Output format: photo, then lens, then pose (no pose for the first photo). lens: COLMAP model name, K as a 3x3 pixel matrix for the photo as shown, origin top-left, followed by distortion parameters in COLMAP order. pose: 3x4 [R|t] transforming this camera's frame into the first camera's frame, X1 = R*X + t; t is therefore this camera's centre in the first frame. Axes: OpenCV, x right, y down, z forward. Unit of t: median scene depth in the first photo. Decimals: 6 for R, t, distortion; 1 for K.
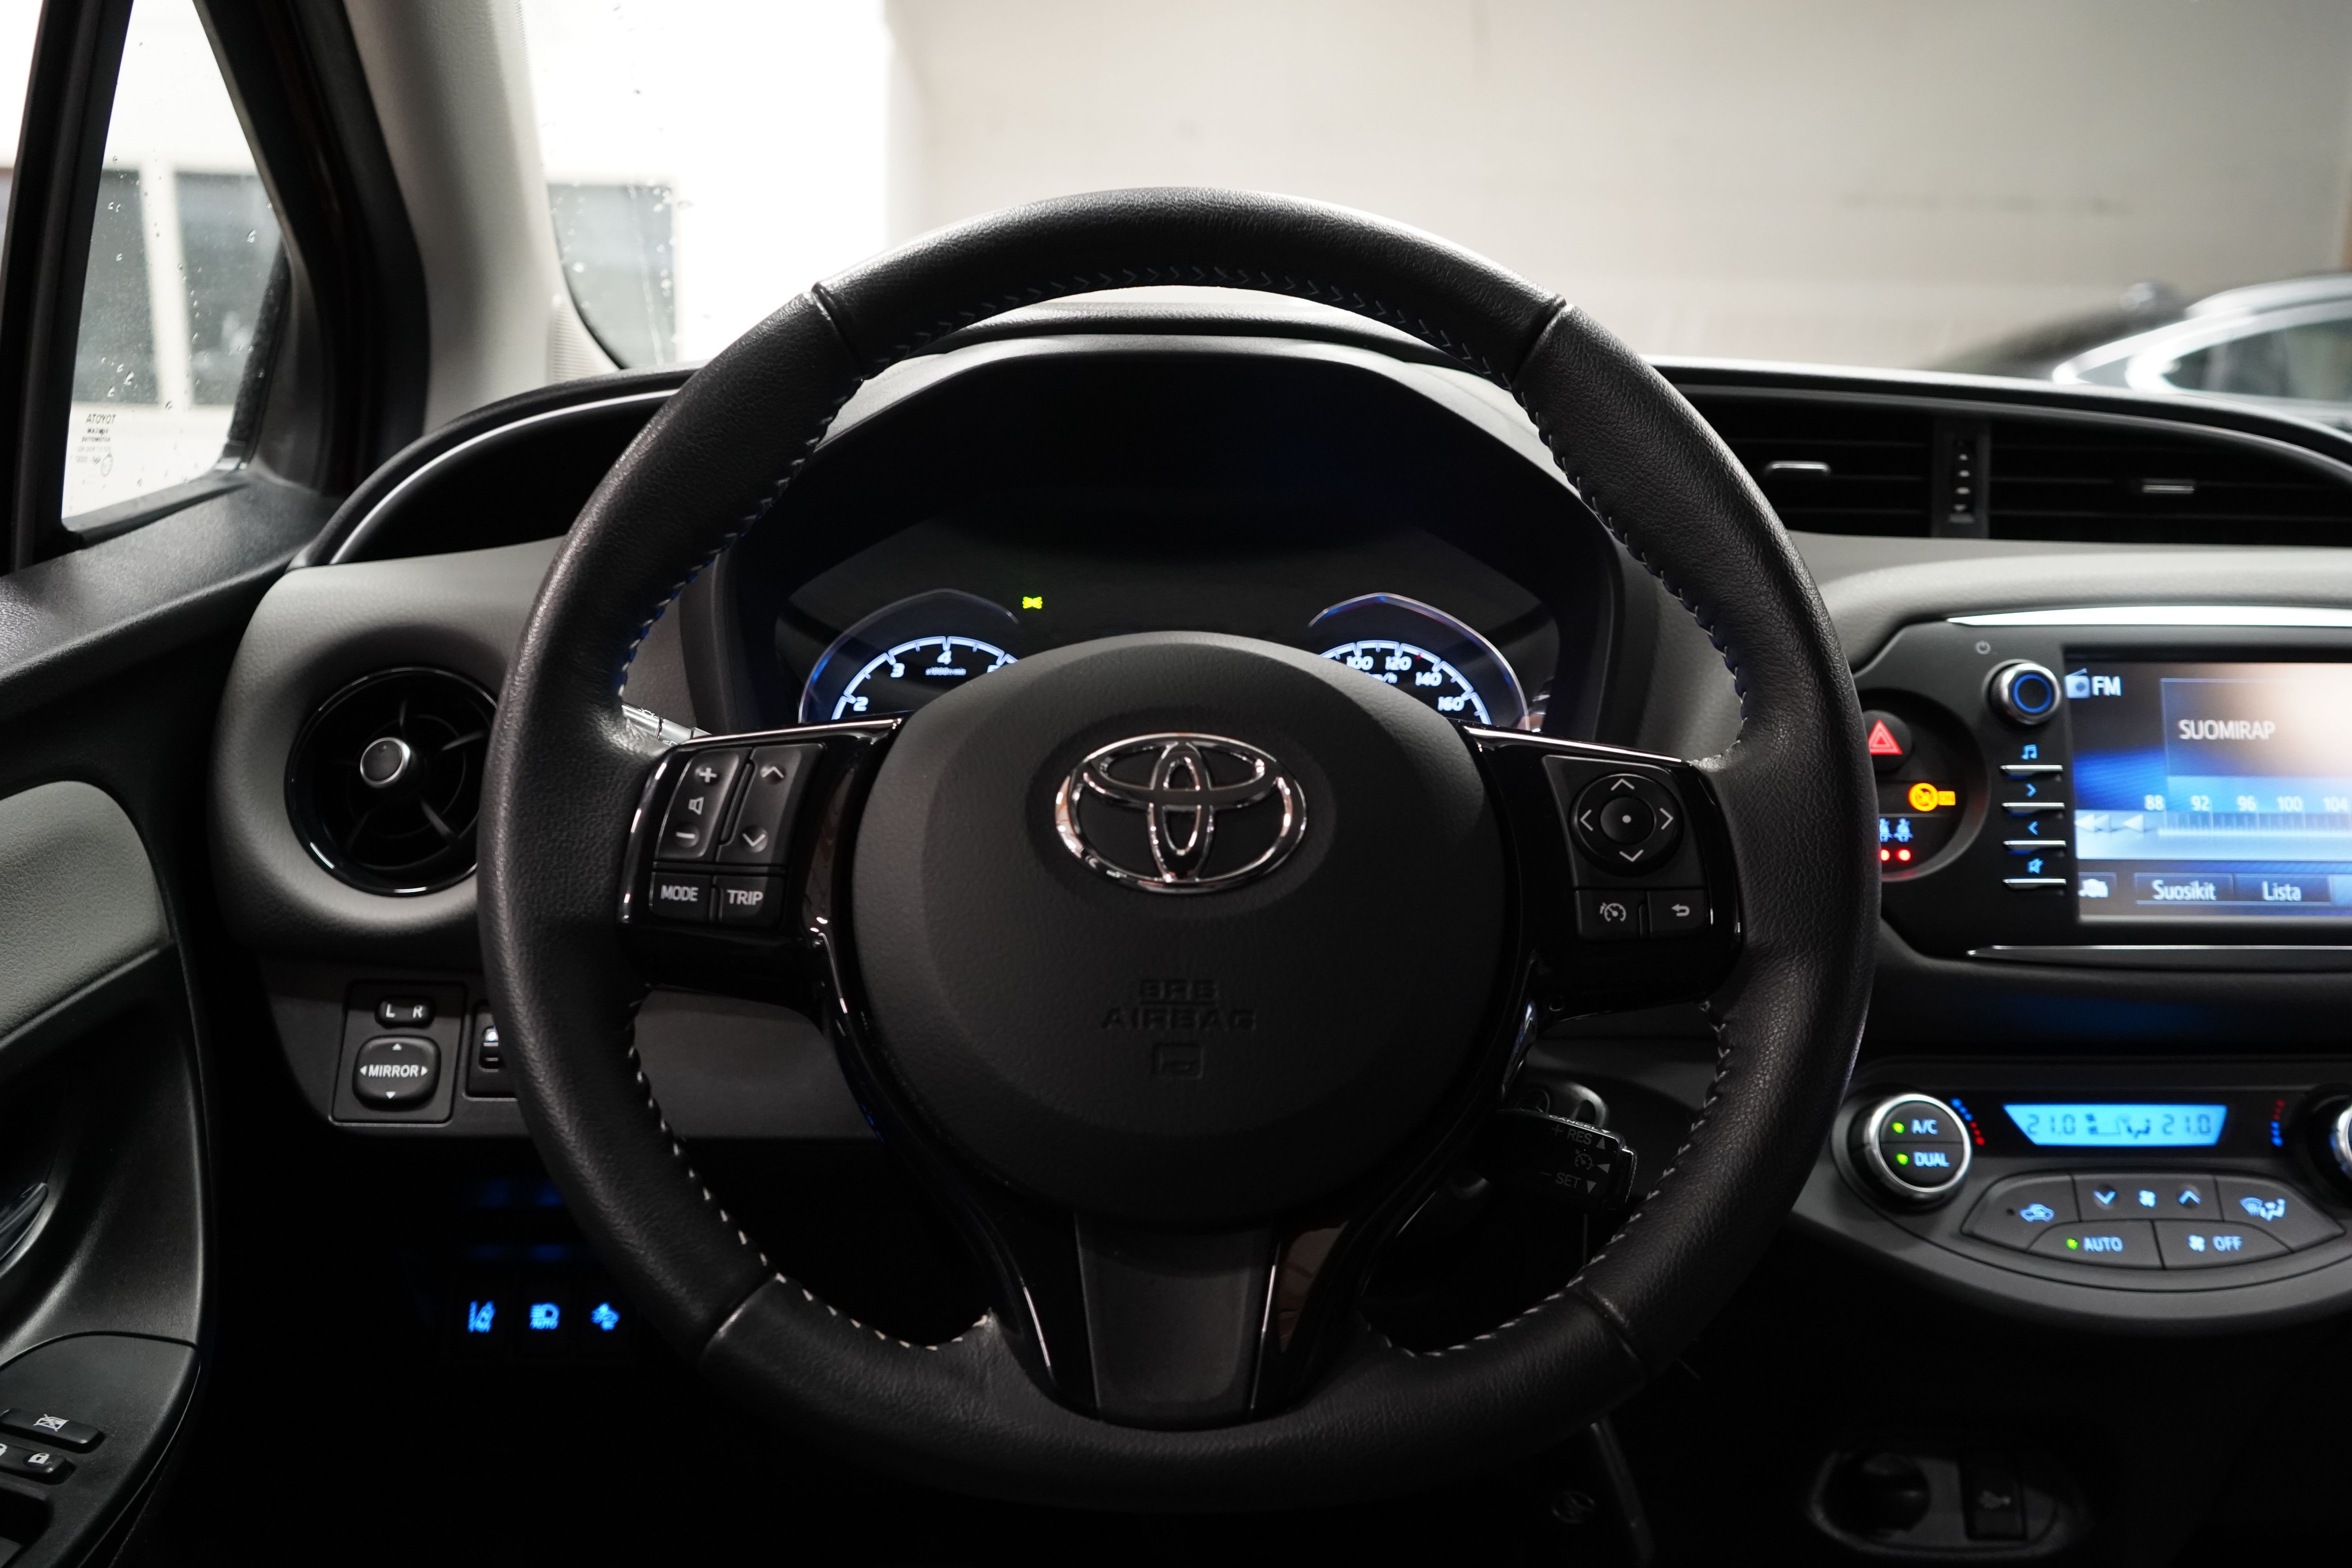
lens RADIAL K [[2059.5, 0, 1176.0], [0, 2059.5, 784.0], [0, 0, 1]] dist [0.003815, 0.007218]
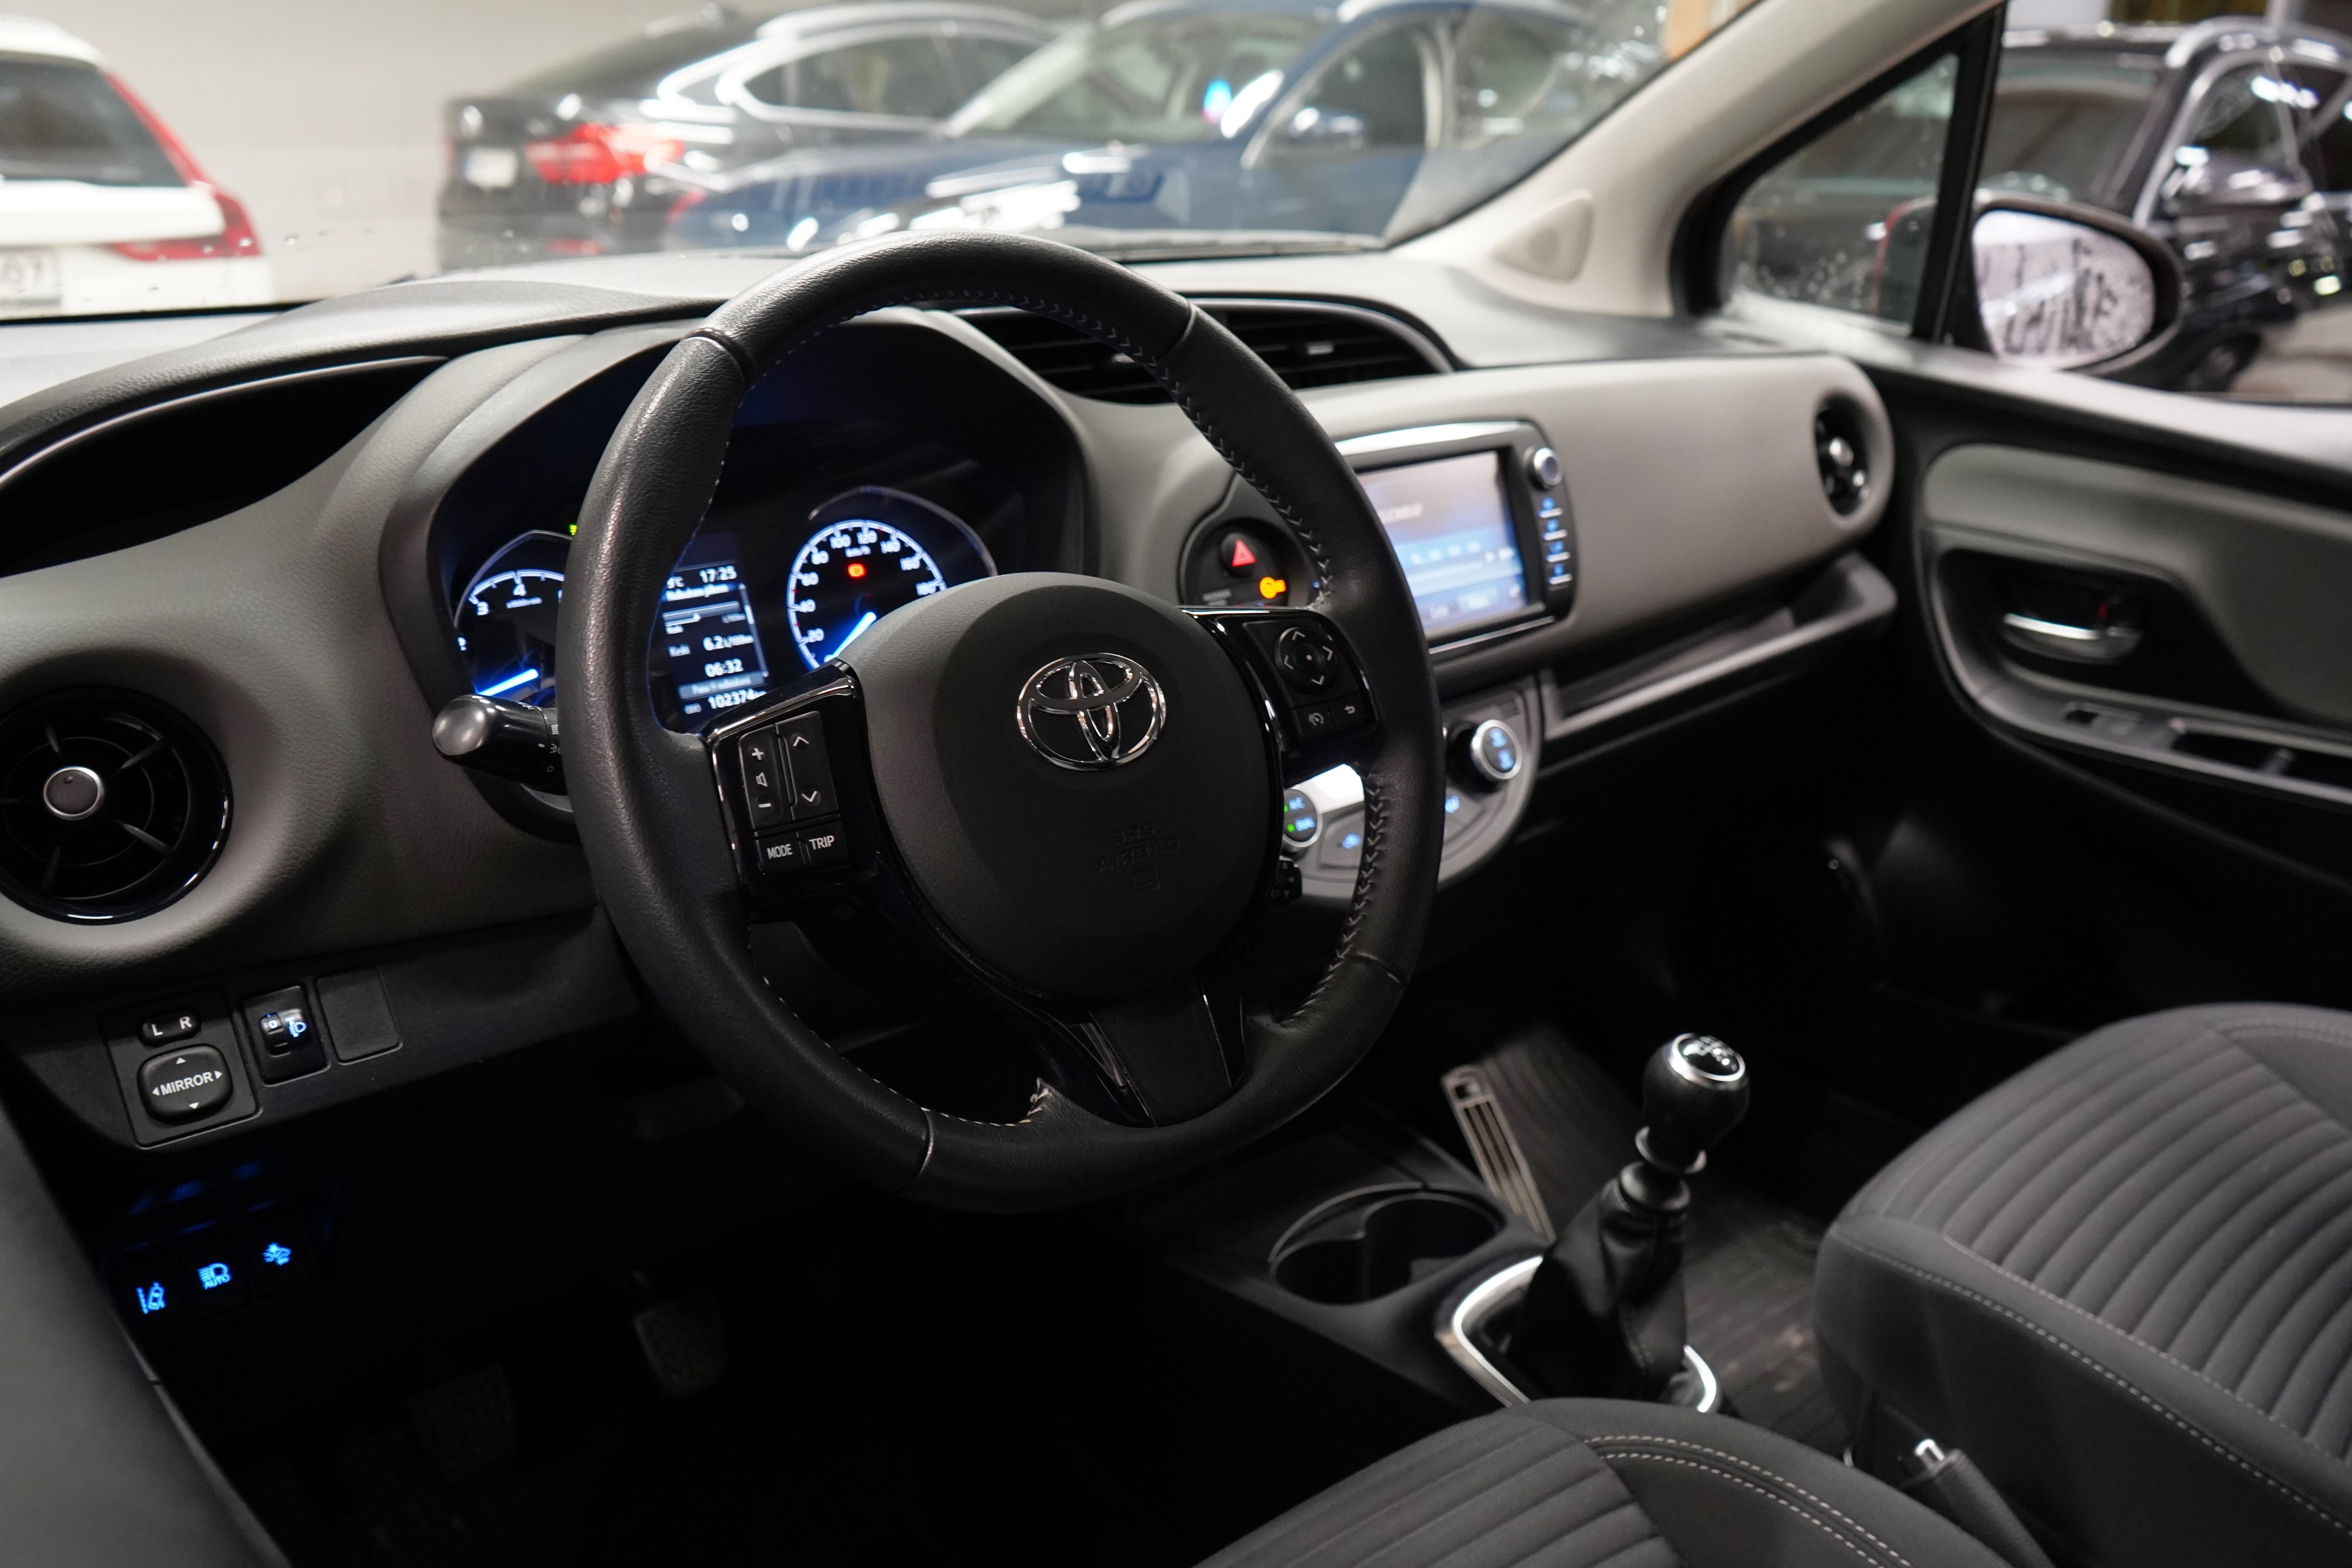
lens RADIAL K [[1953.1, 0, 1176.0], [0, 1953.1, 784.0], [0, 0, 1]] dist [0.020055, -0.012493]
pose [[0.769153, -0.217687, 0.600846, -0.556727], [0.118949, 0.972532, 0.200080, -0.144289], [-0.627897, -0.082422, 0.773920, -0.058144]]
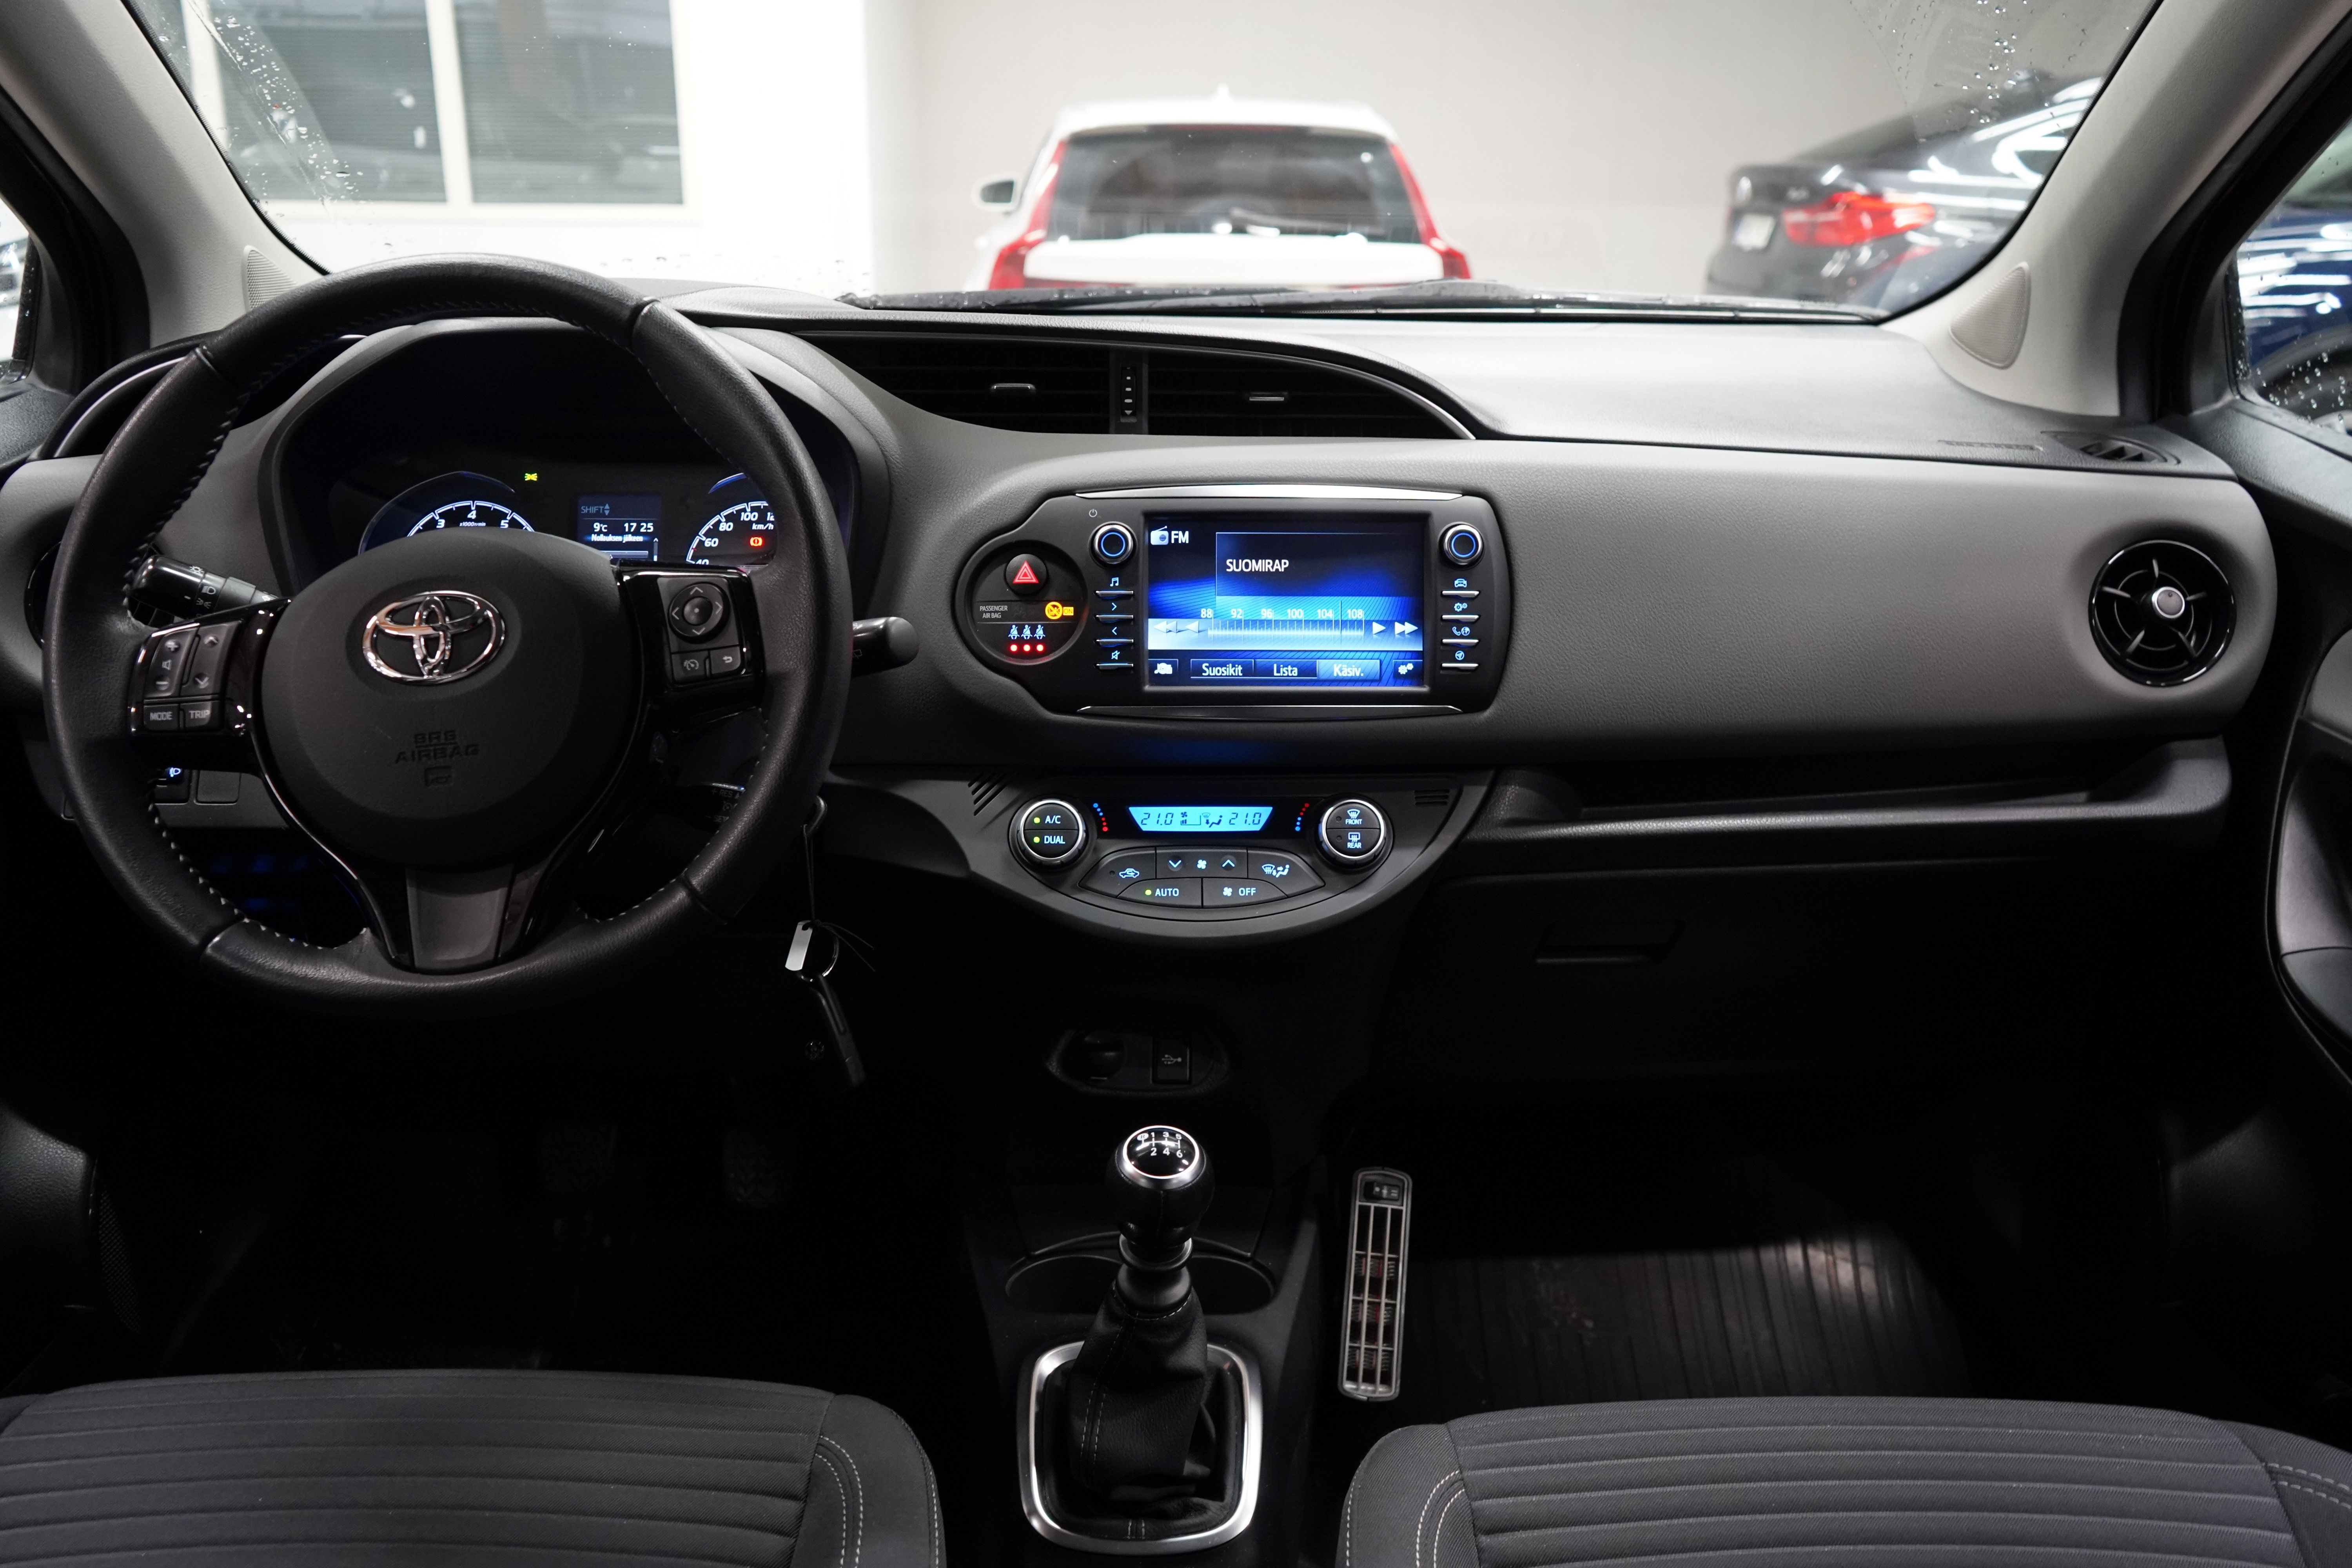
lens RADIAL K [[1913.8, 0, 1176.0], [0, 1913.8, 784.0], [0, 0, 1]] dist [-0.002801, 0.006647]
pose [[0.999742, -0.001945, -0.022641, 0.483310], [0.004894, 0.991379, 0.130933, -0.052238], [0.022191, -0.131010, 0.991133, -0.445670]]
